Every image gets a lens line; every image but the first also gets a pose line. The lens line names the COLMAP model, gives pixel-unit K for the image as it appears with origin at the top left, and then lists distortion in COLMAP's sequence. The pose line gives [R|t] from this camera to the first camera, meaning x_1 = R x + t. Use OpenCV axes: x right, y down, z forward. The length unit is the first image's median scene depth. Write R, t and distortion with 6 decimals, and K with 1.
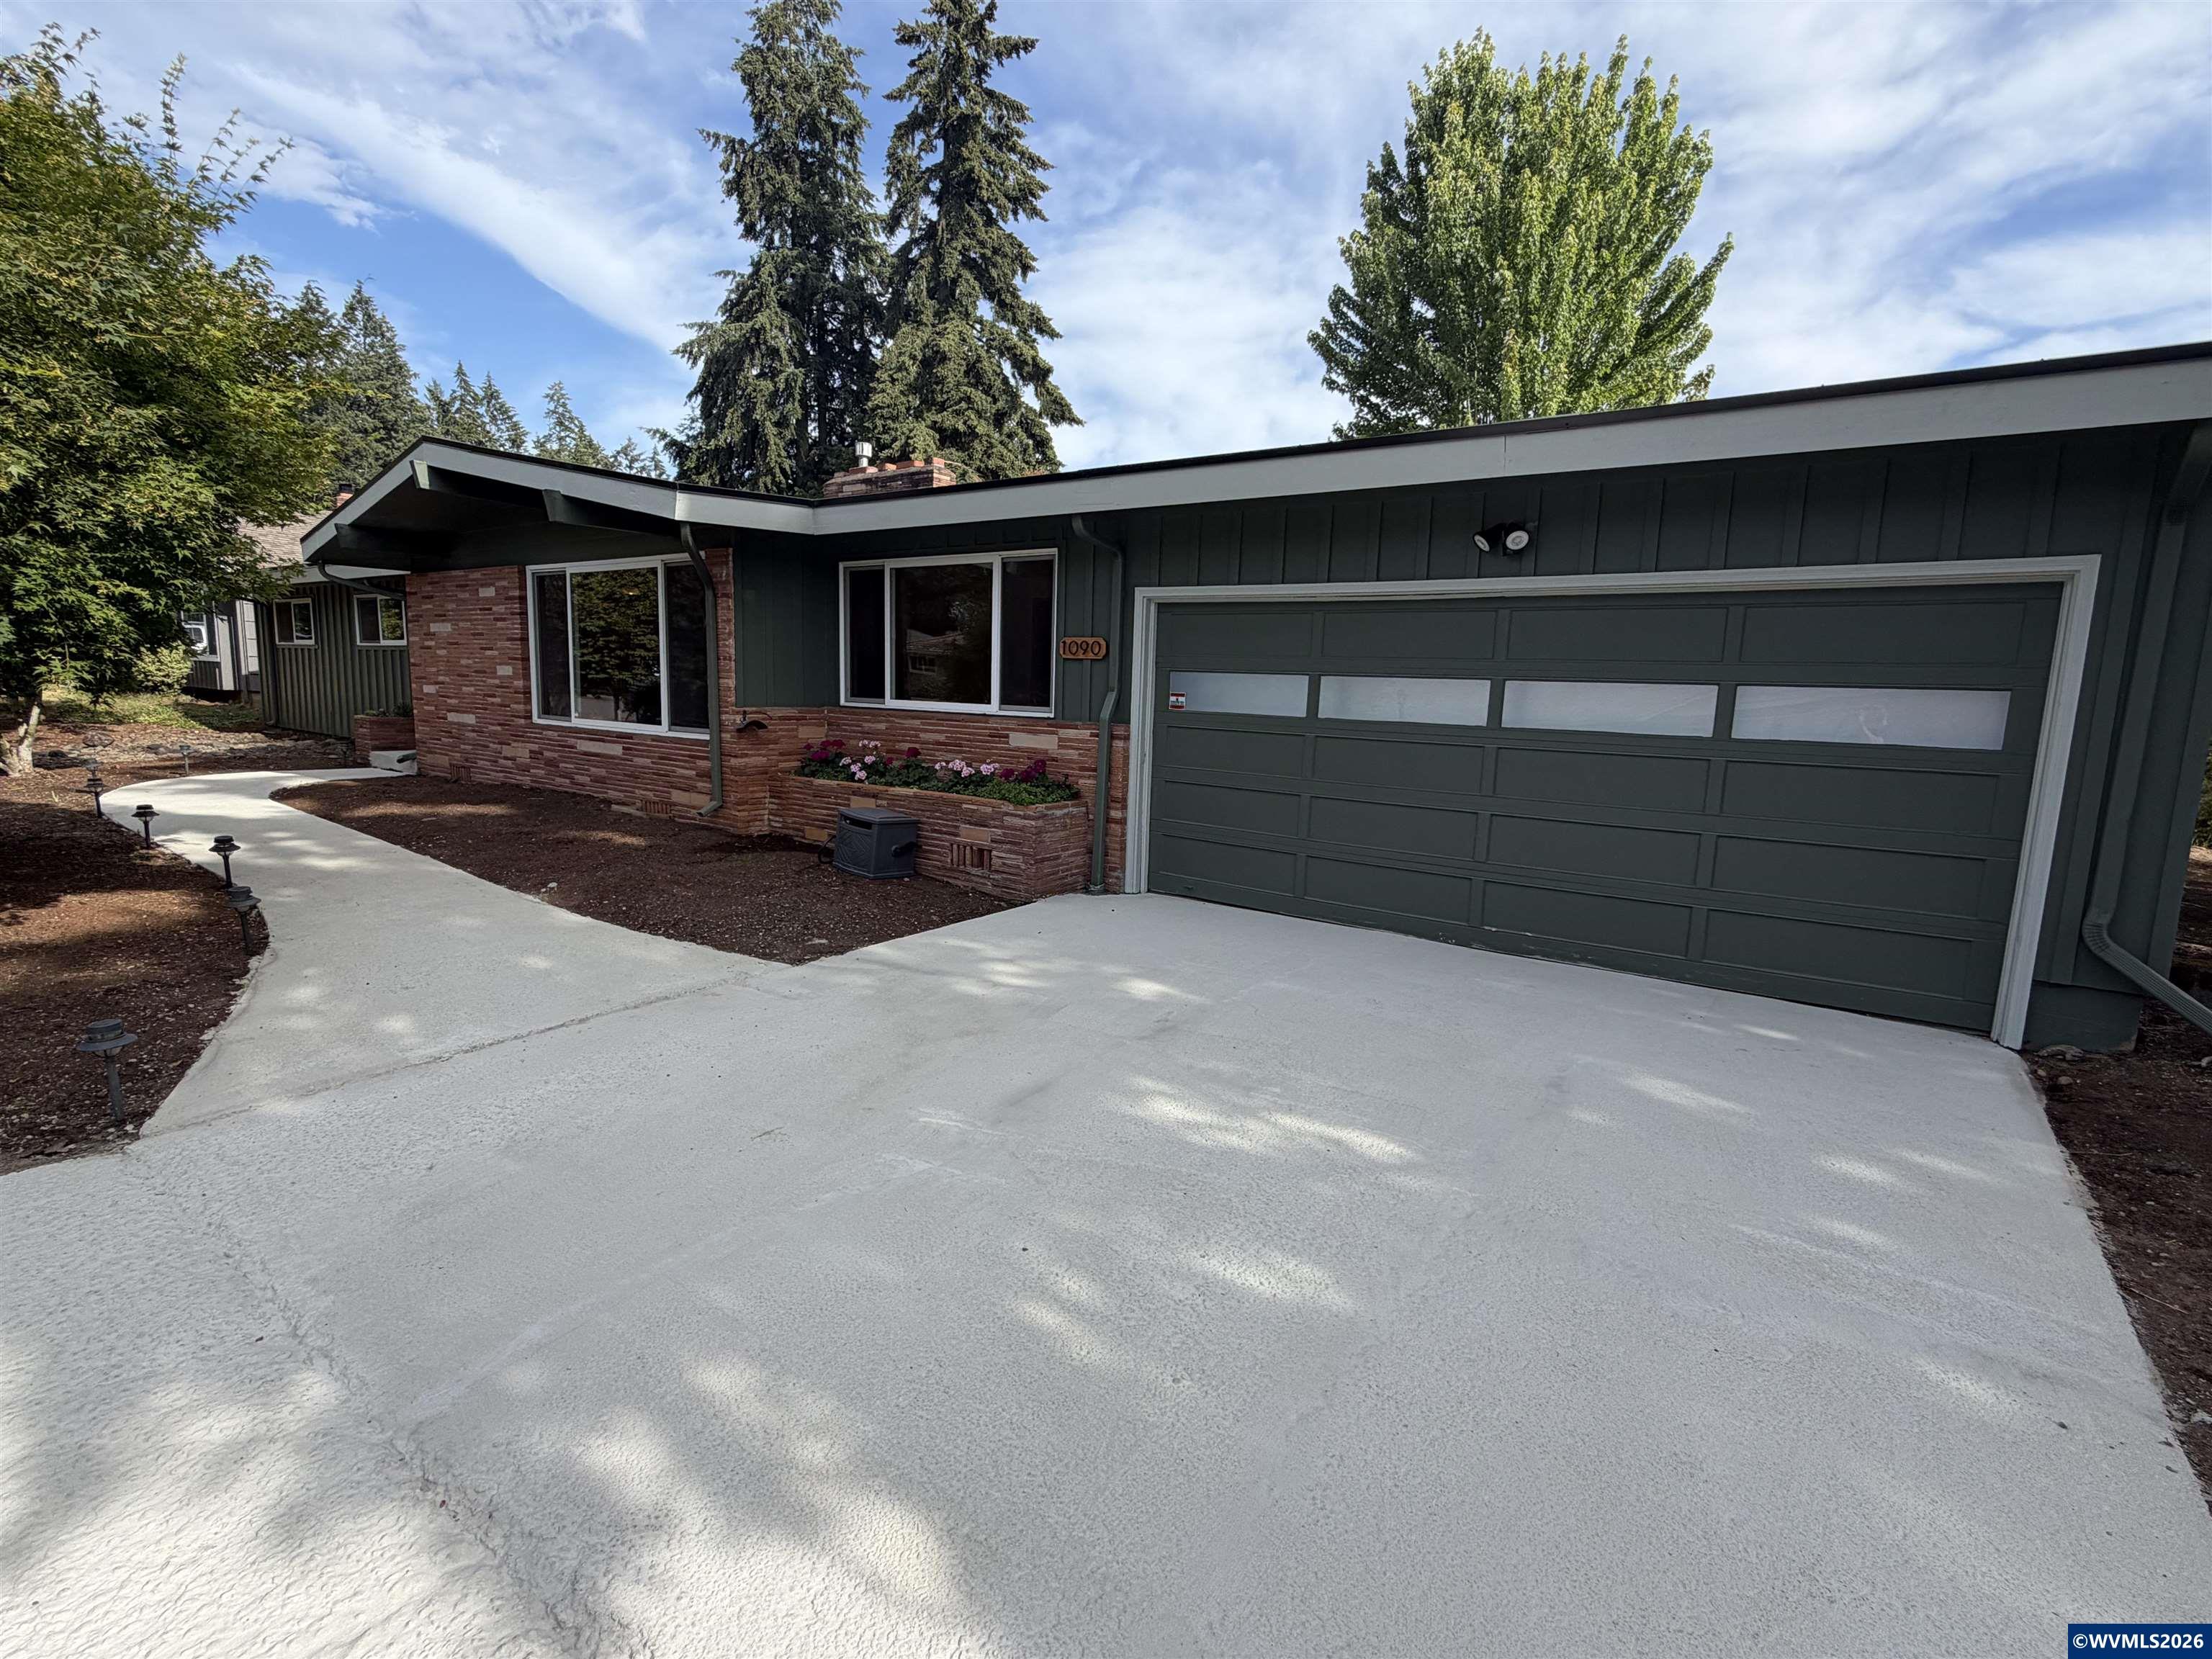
lens RADIAL K [[1054.5, 0, 1106.0], [0, 1054.5, 819.9], [0, 0, 1]] dist [0.001933, 0.002425]
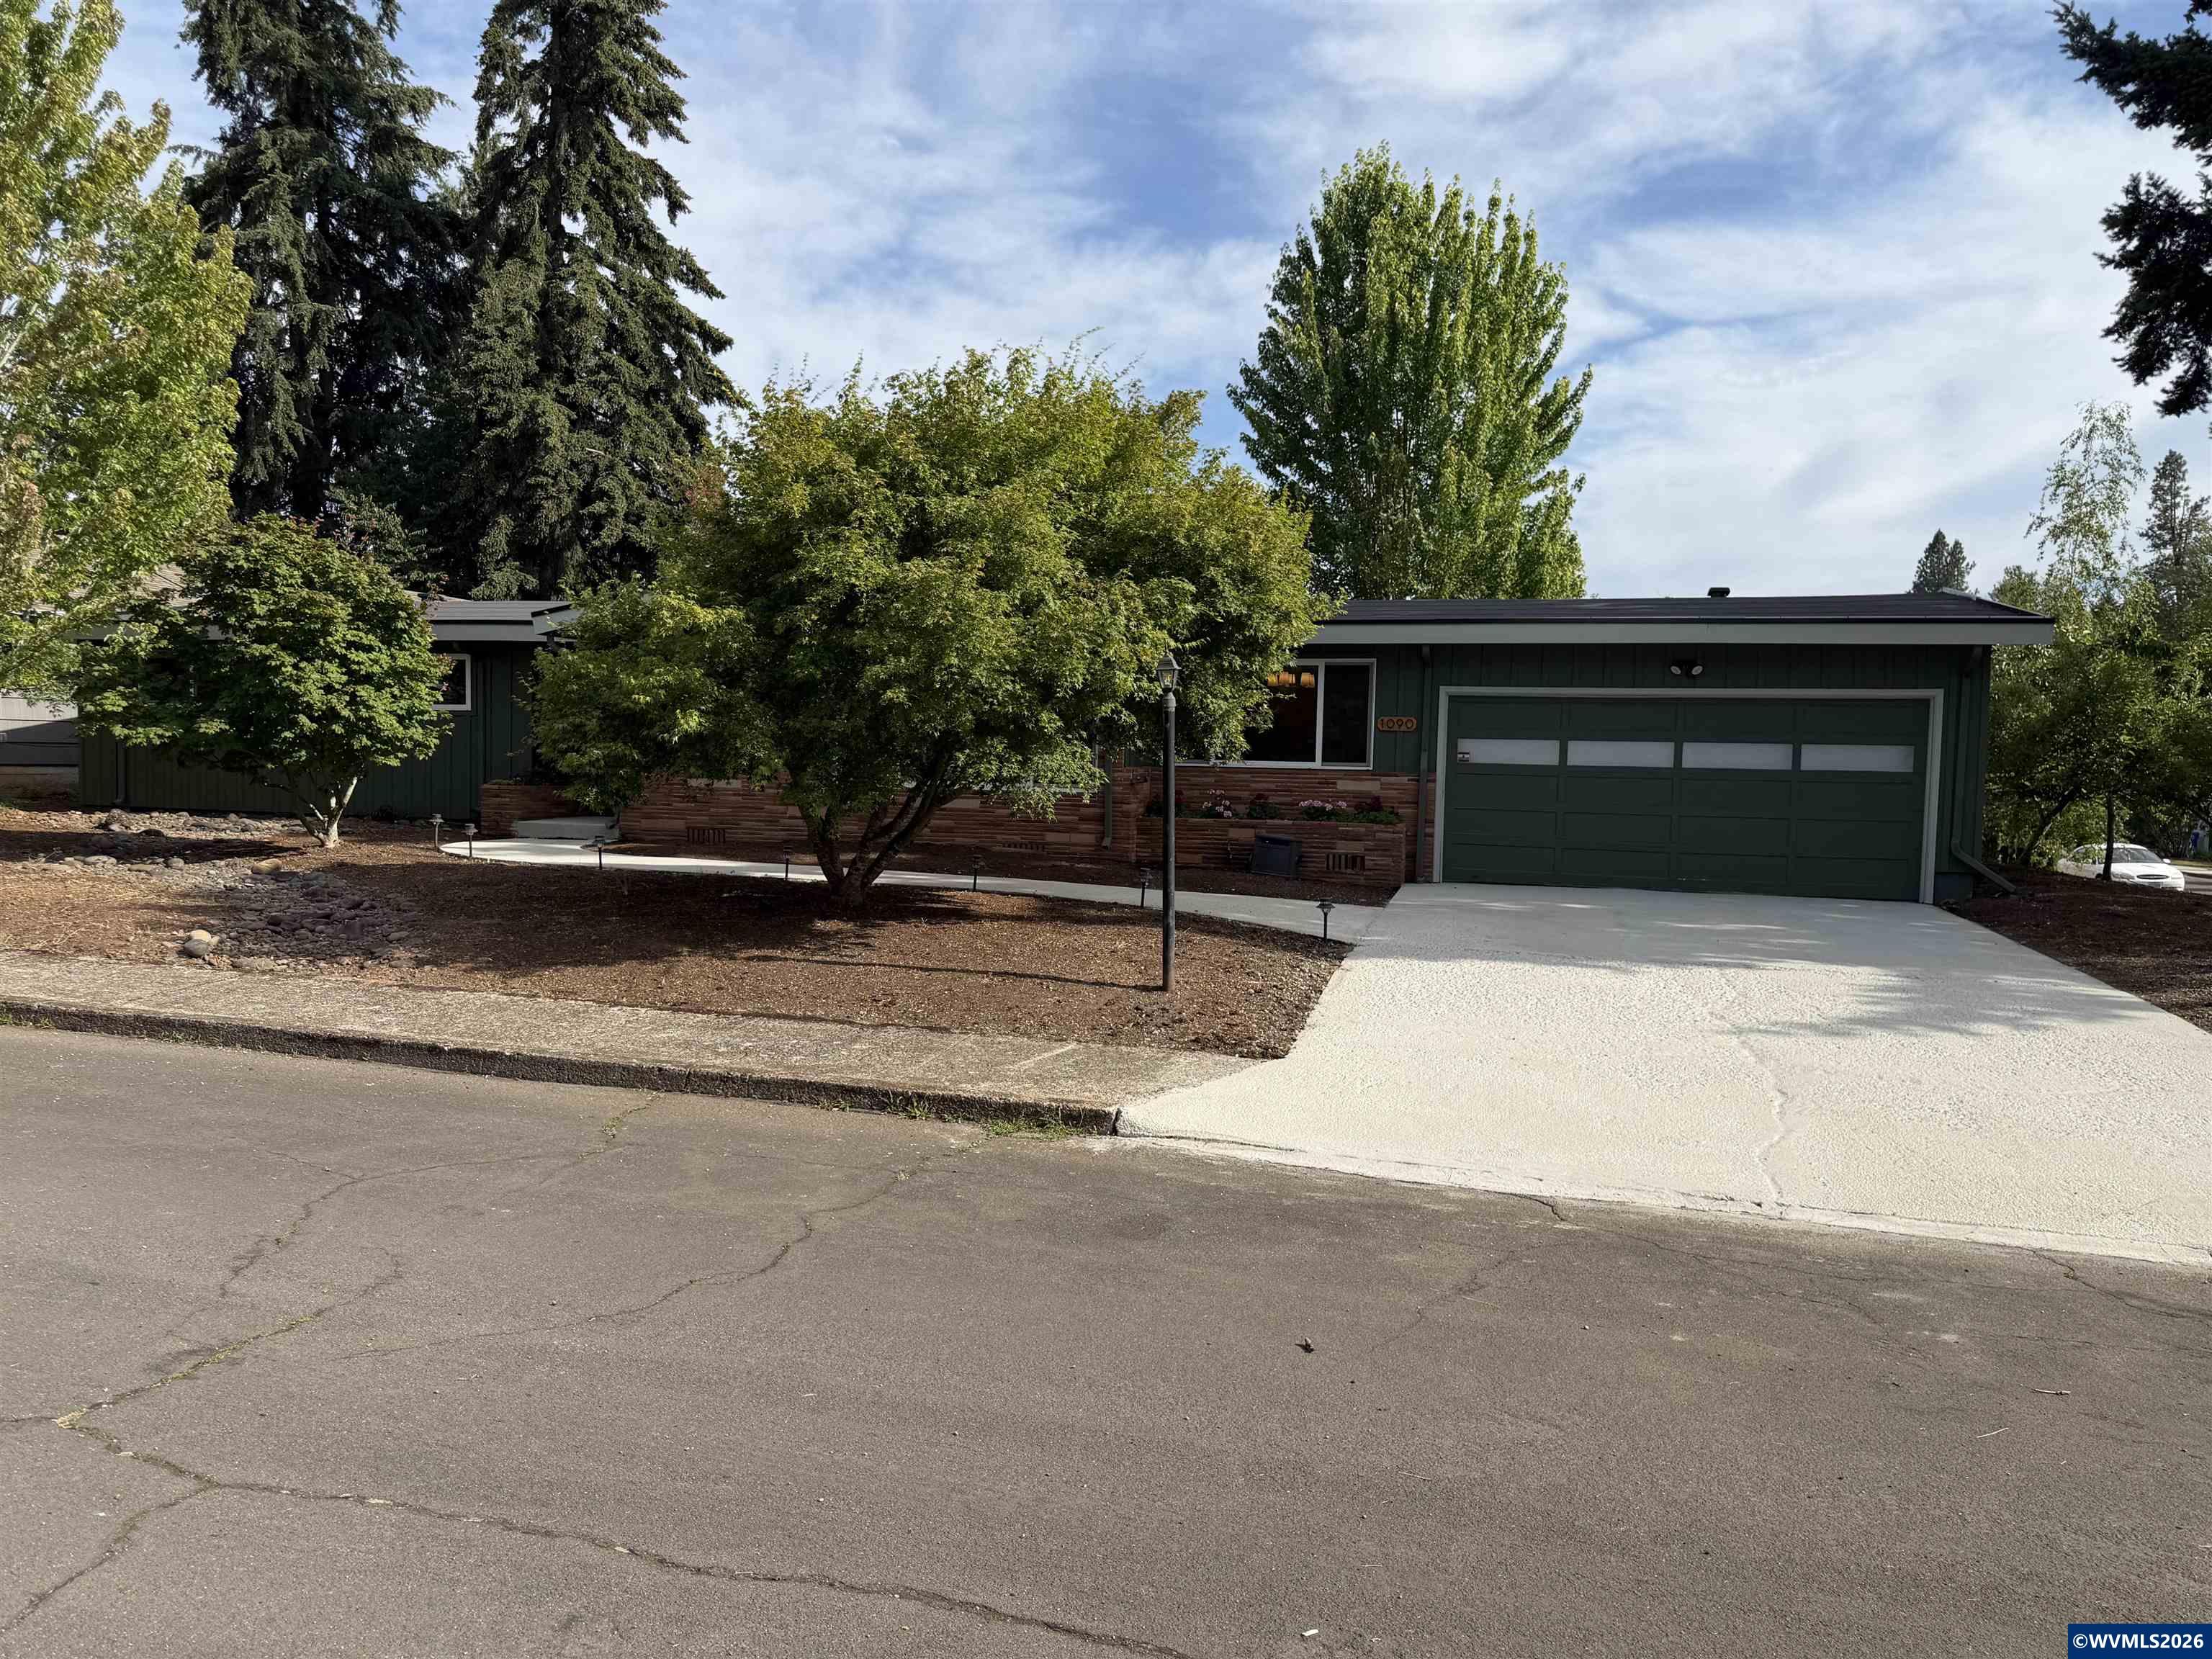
lens RADIAL K [[1564.1, 0, 1093.4], [0, 1564.1, 836.1], [0, 0, 1]] dist [0.064224, -0.079630]
pose [[0.937548, -0.033772, 0.346212, -0.207297], [0.054971, 0.997154, -0.051593, 0.015629], [-0.343484, 0.067403, 0.936737, -0.163260]]
